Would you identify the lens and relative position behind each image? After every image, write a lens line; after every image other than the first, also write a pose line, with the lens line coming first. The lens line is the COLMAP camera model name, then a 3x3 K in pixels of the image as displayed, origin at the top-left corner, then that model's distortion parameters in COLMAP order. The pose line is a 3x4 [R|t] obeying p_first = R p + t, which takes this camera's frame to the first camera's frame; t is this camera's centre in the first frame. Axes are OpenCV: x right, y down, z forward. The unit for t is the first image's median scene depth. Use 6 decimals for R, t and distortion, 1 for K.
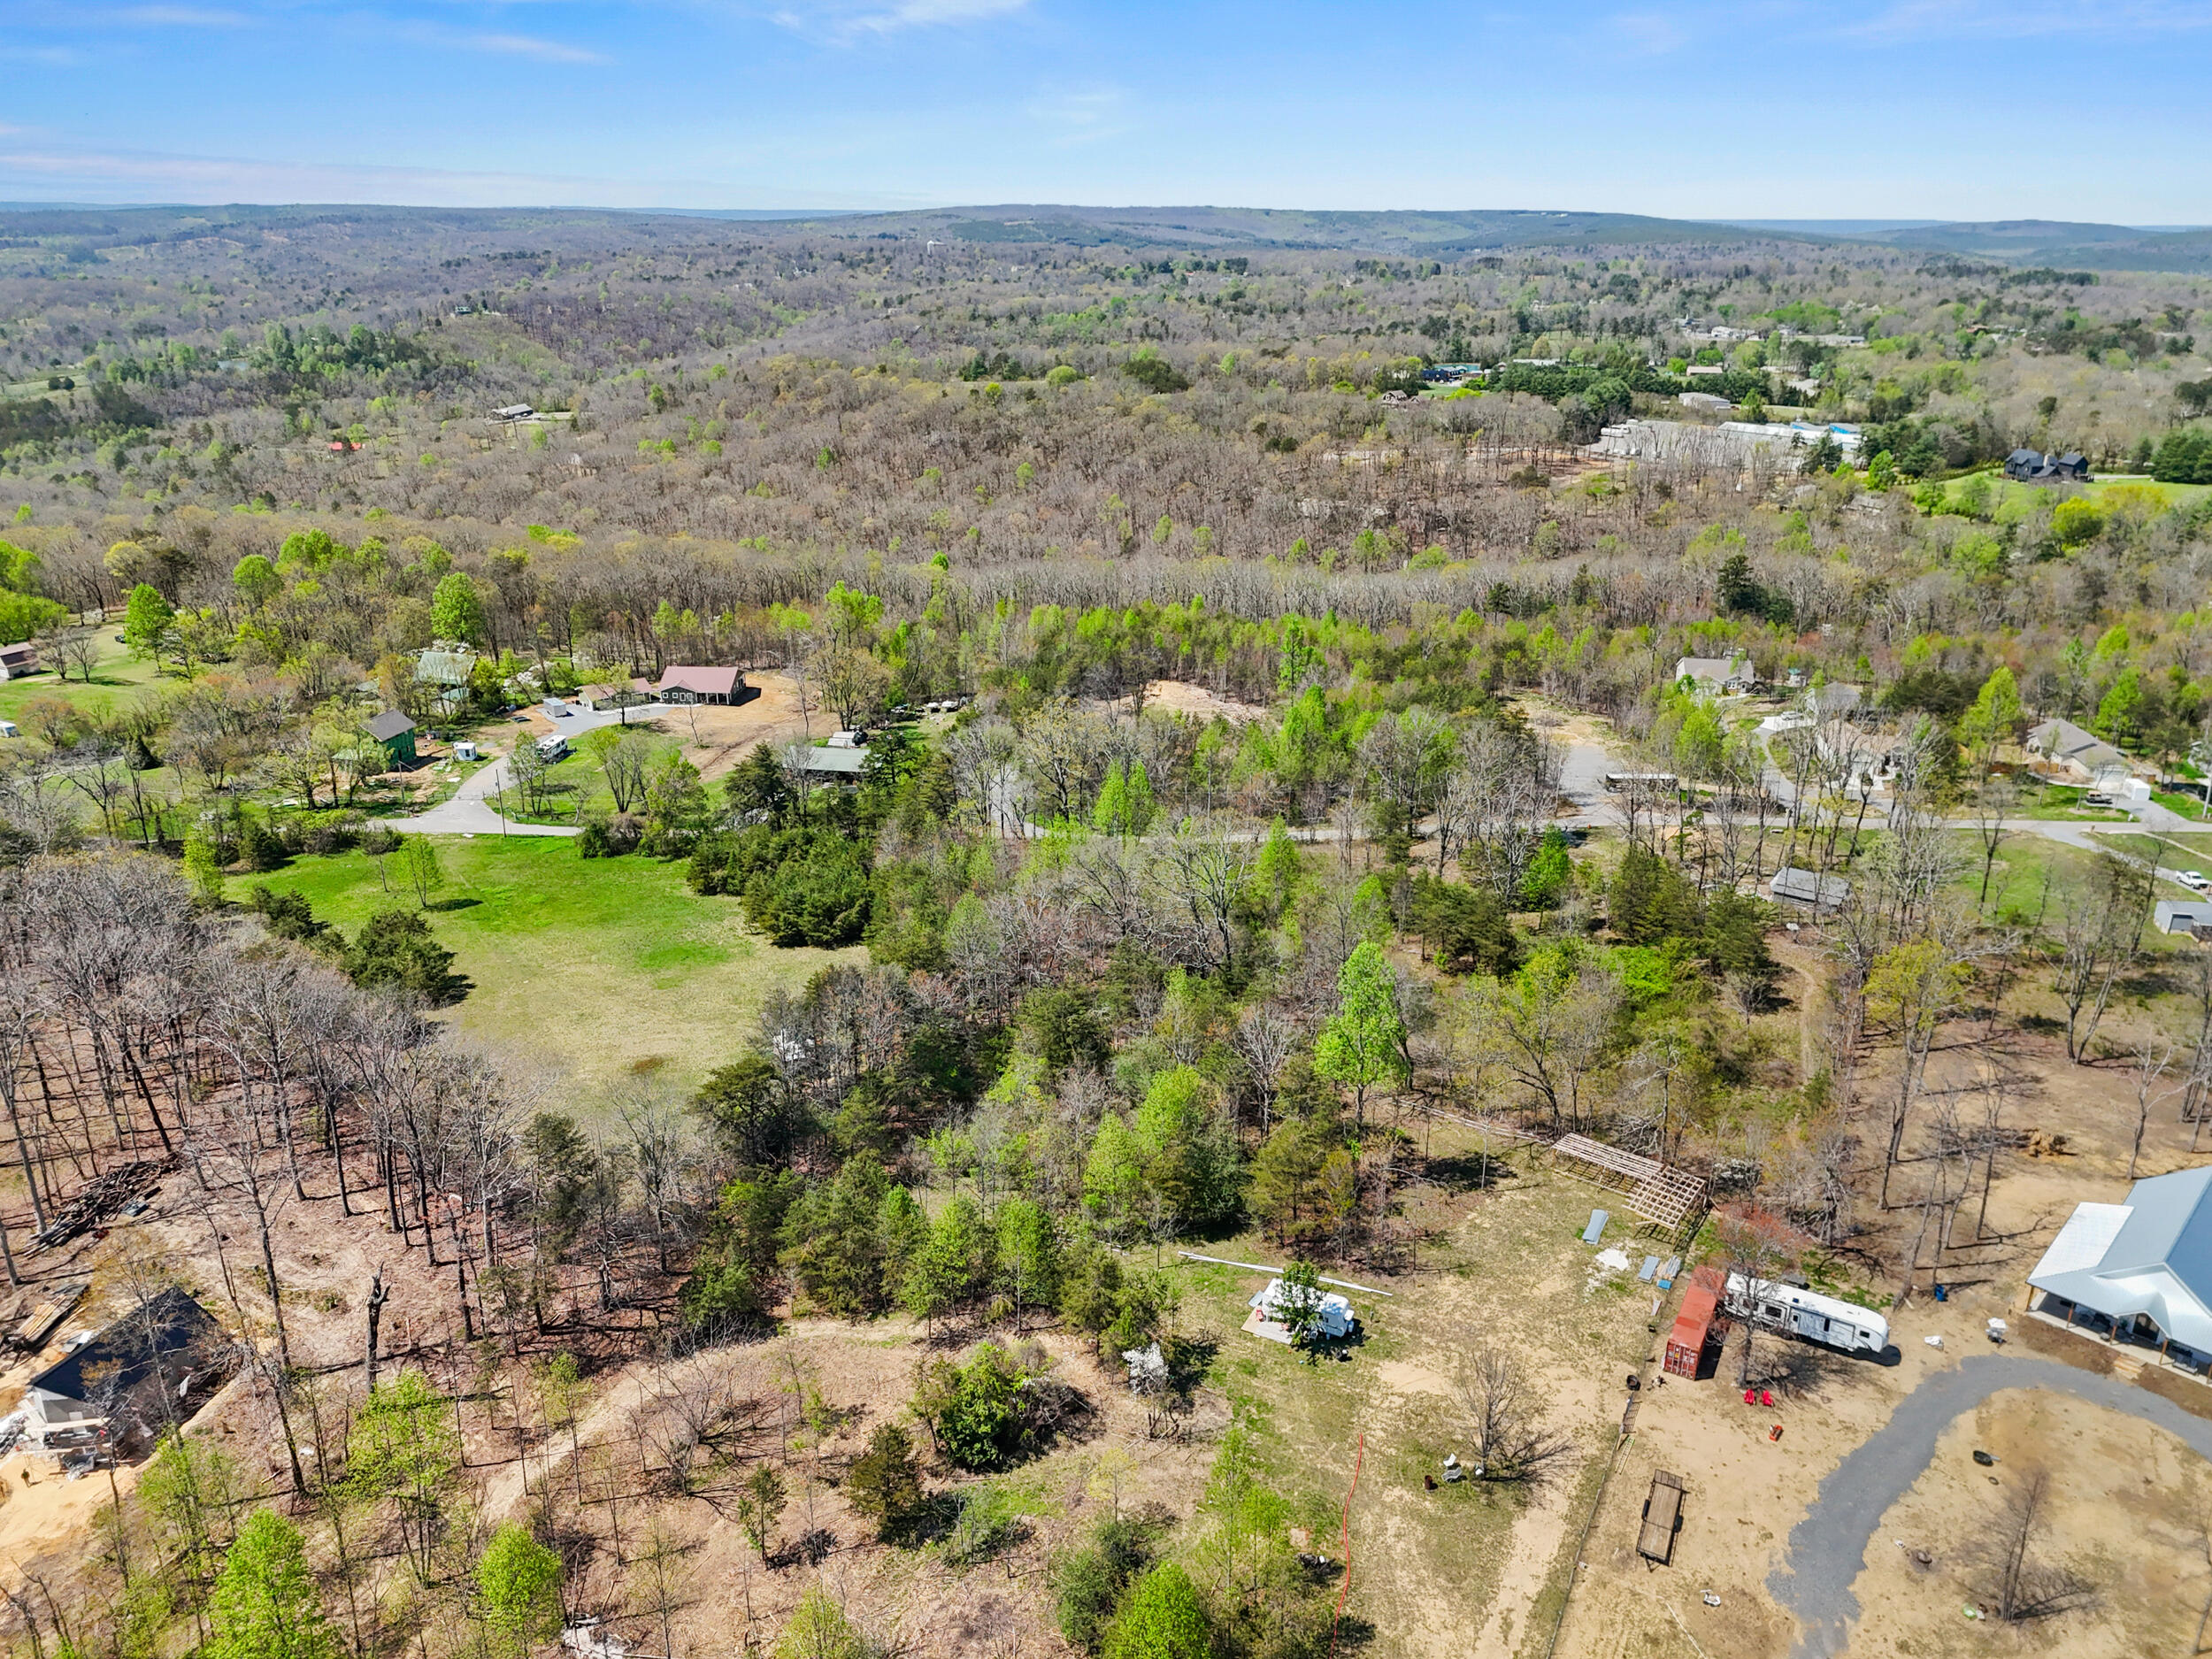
lens RADIAL K [[1727.8, 0, 1106.0], [0, 1727.8, 829.5], [0, 0, 1]] dist [0.070013, -0.090444]
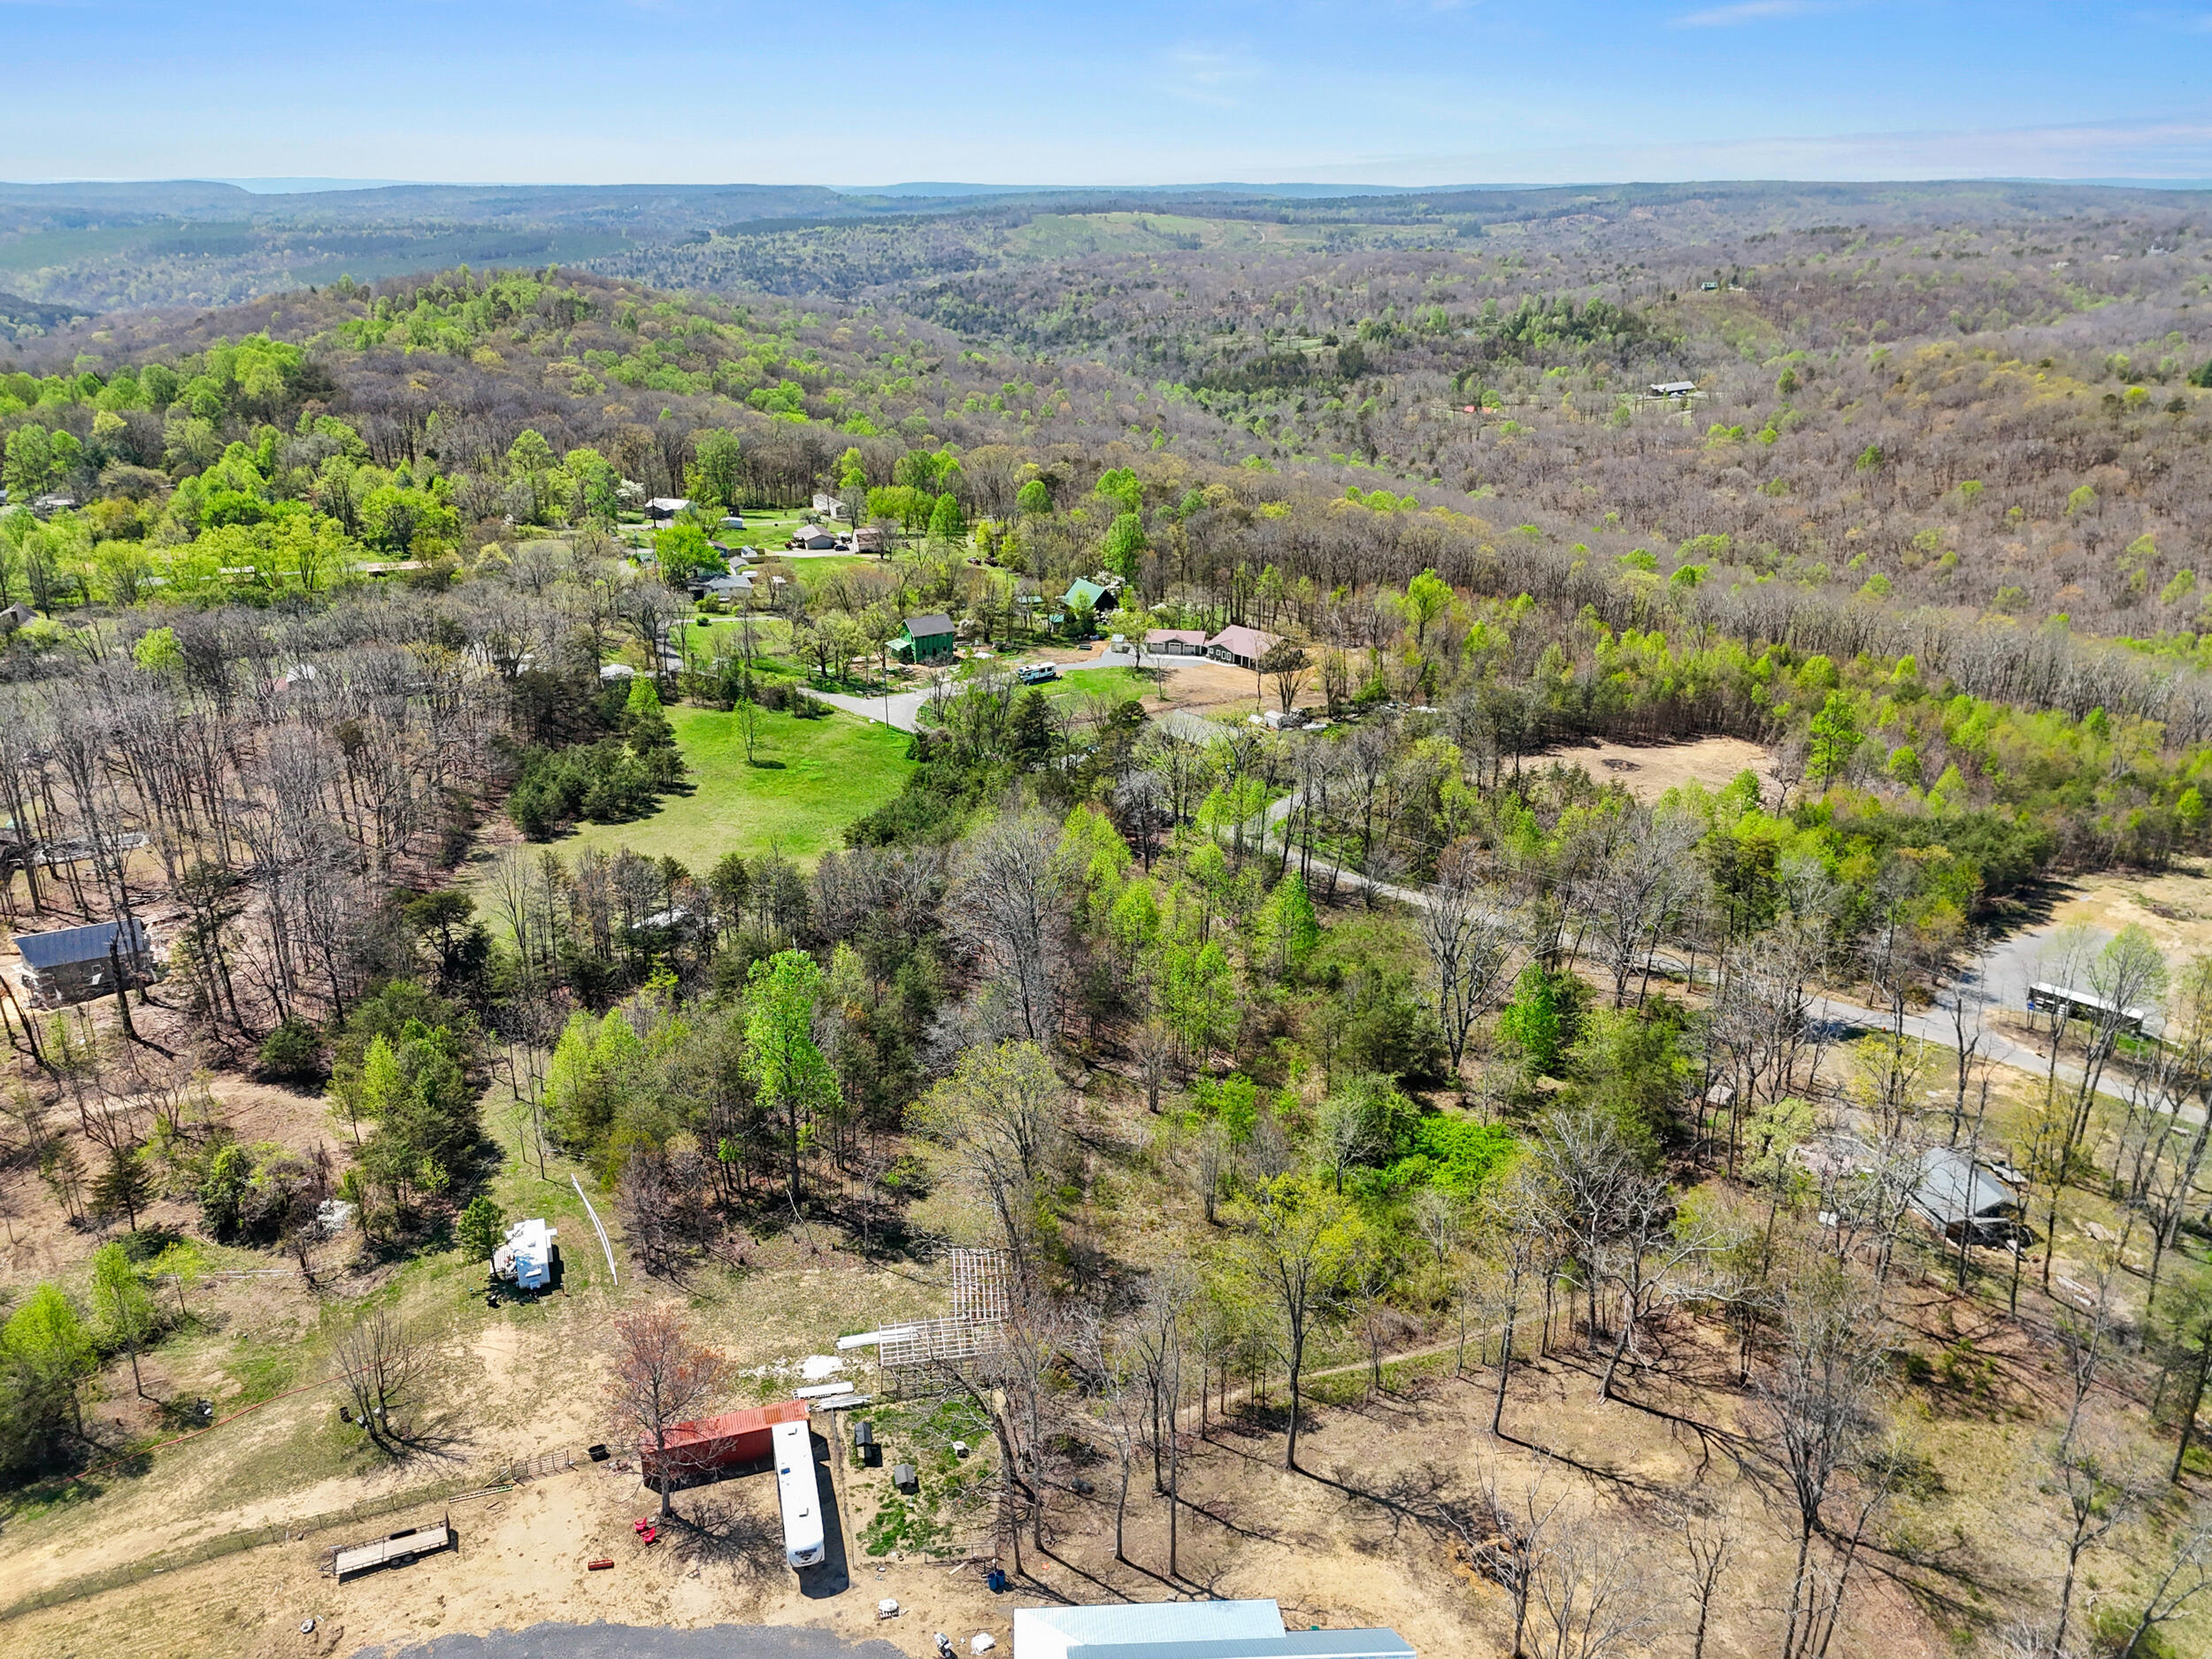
lens RADIAL K [[1727.8, 0, 1106.0], [0, 1727.8, 829.5], [0, 0, 1]] dist [0.070013, -0.090444]
pose [[0.700525, 0.239102, -0.672381, 1.014034], [-0.230873, 0.967464, 0.103499, -0.155480], [0.675250, 0.082731, 0.732934, 0.471529]]
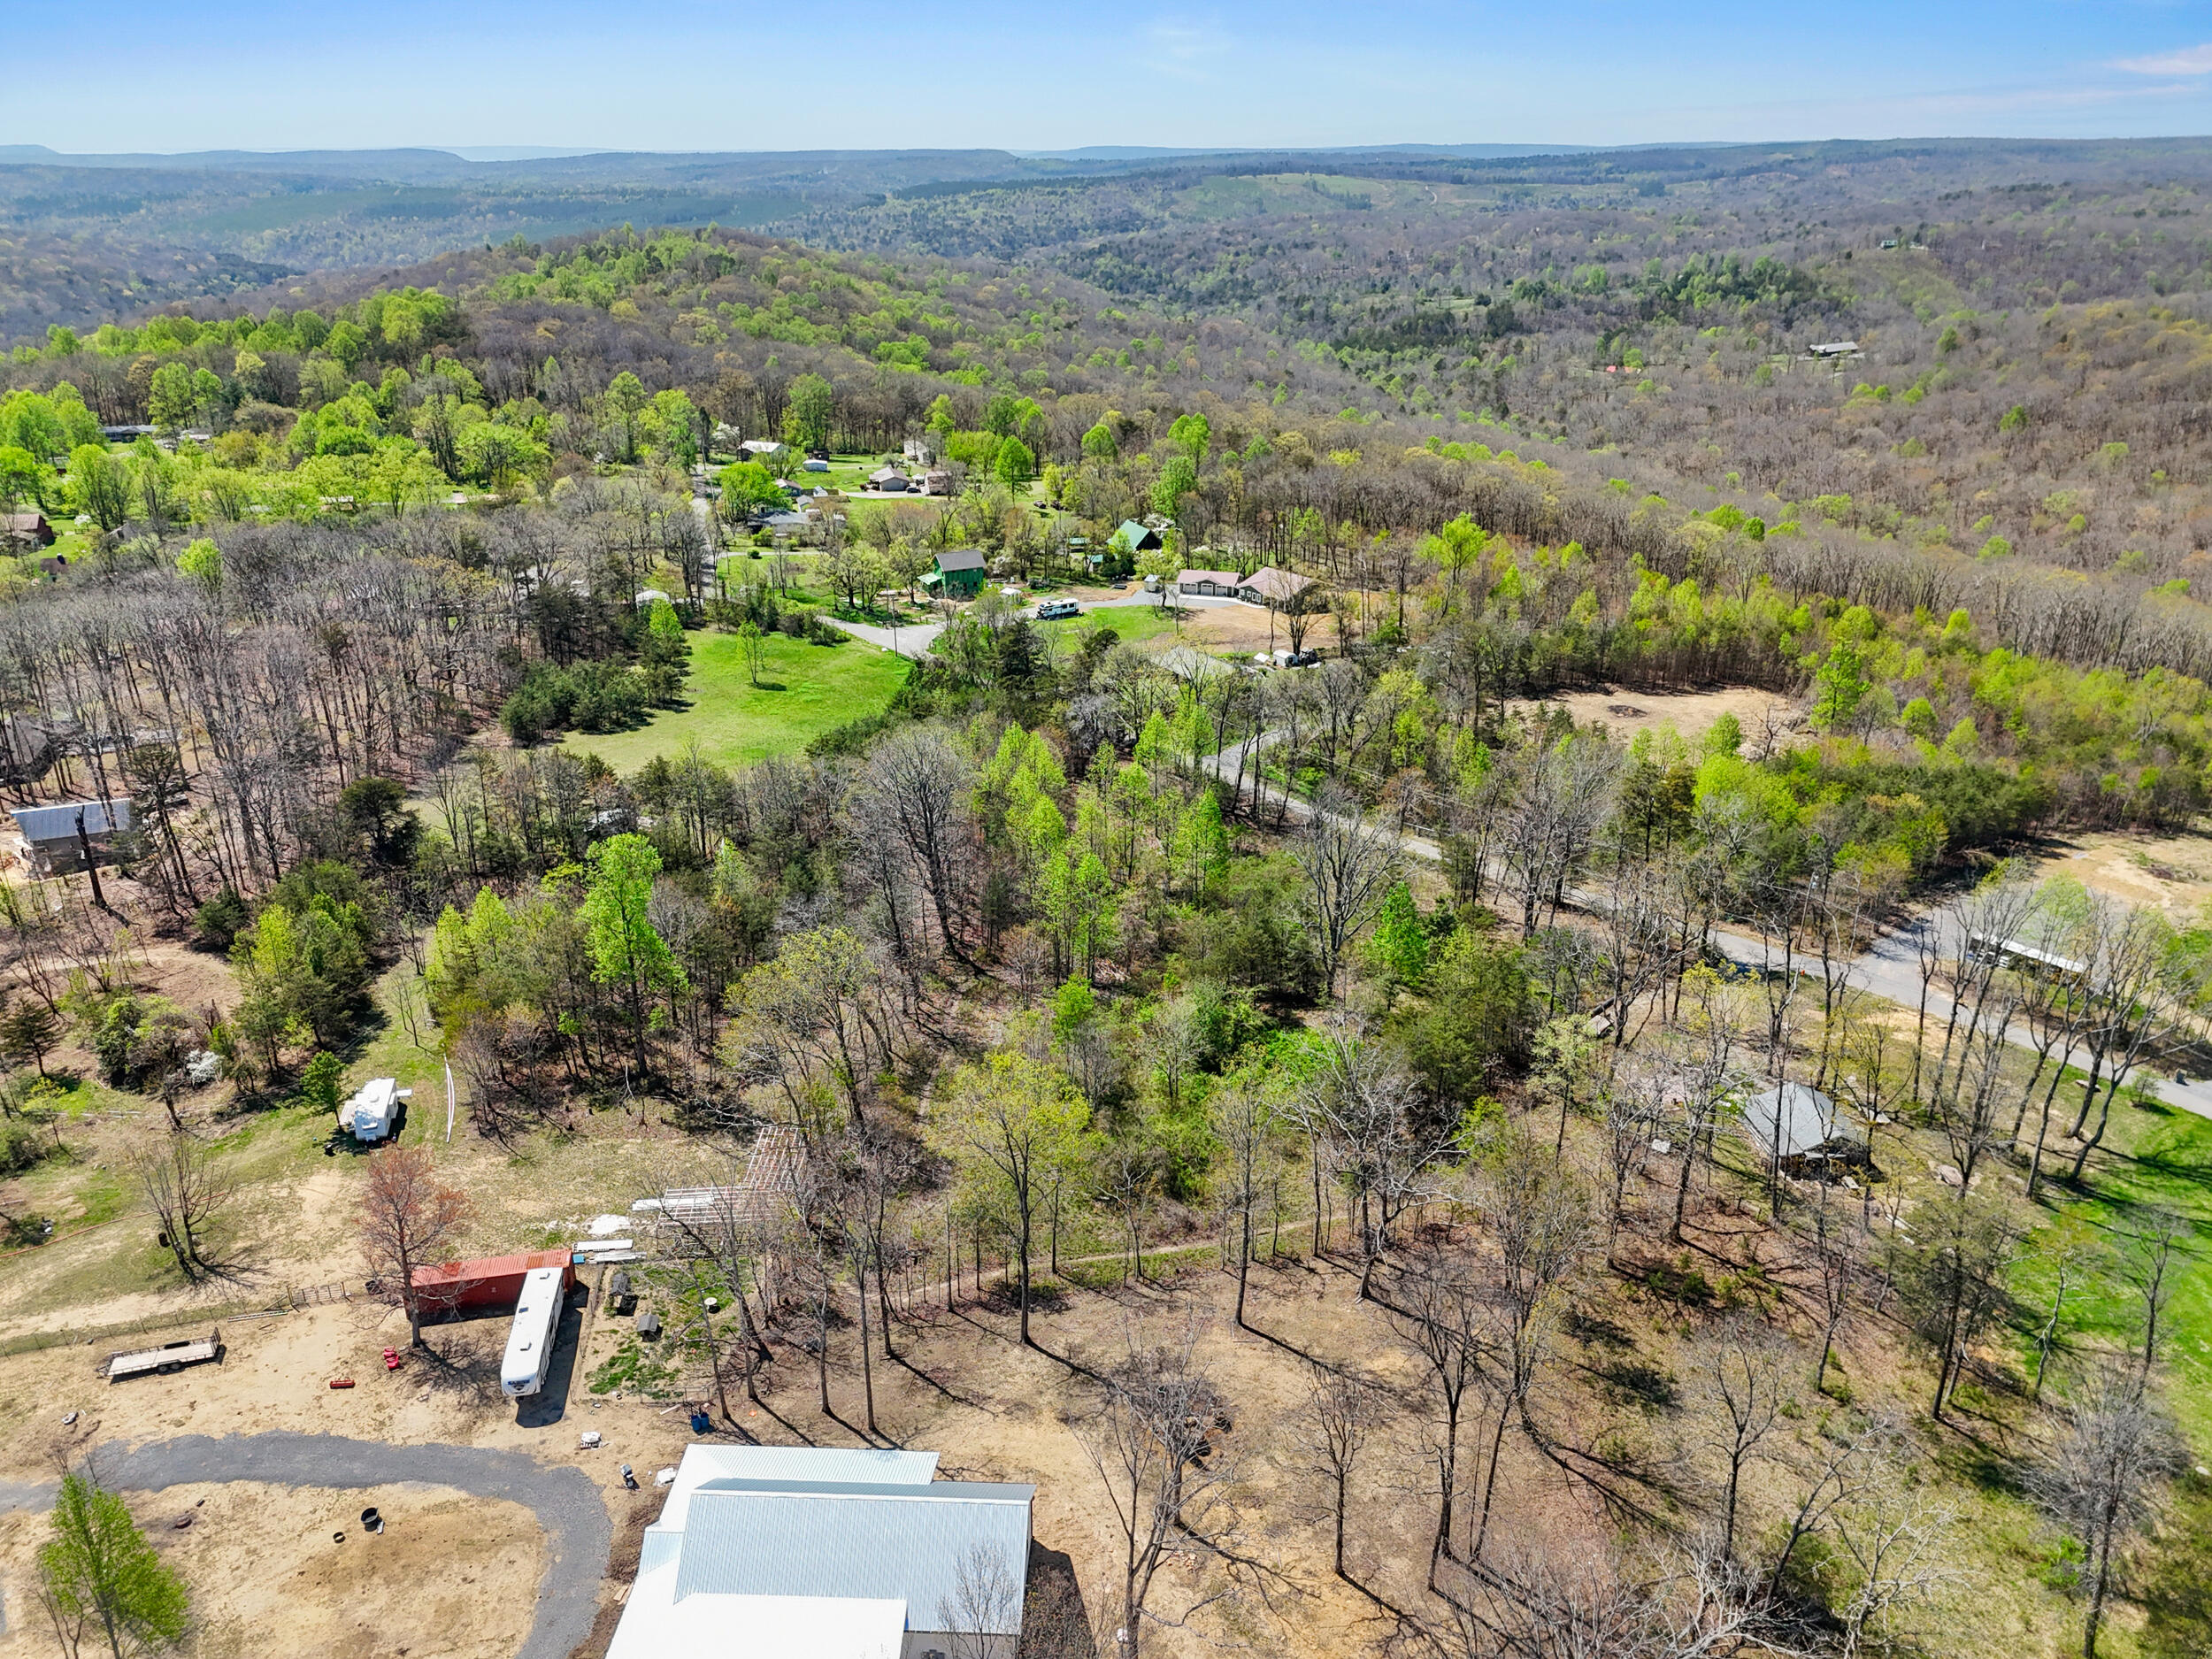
lens RADIAL K [[1727.8, 0, 1106.0], [0, 1727.8, 829.5], [0, 0, 1]] dist [0.070013, -0.090444]
pose [[0.618924, 0.273677, -0.736229, 1.177583], [-0.251985, 0.956973, 0.143897, -0.163963], [0.743933, 0.096457, 0.661256, 0.627350]]
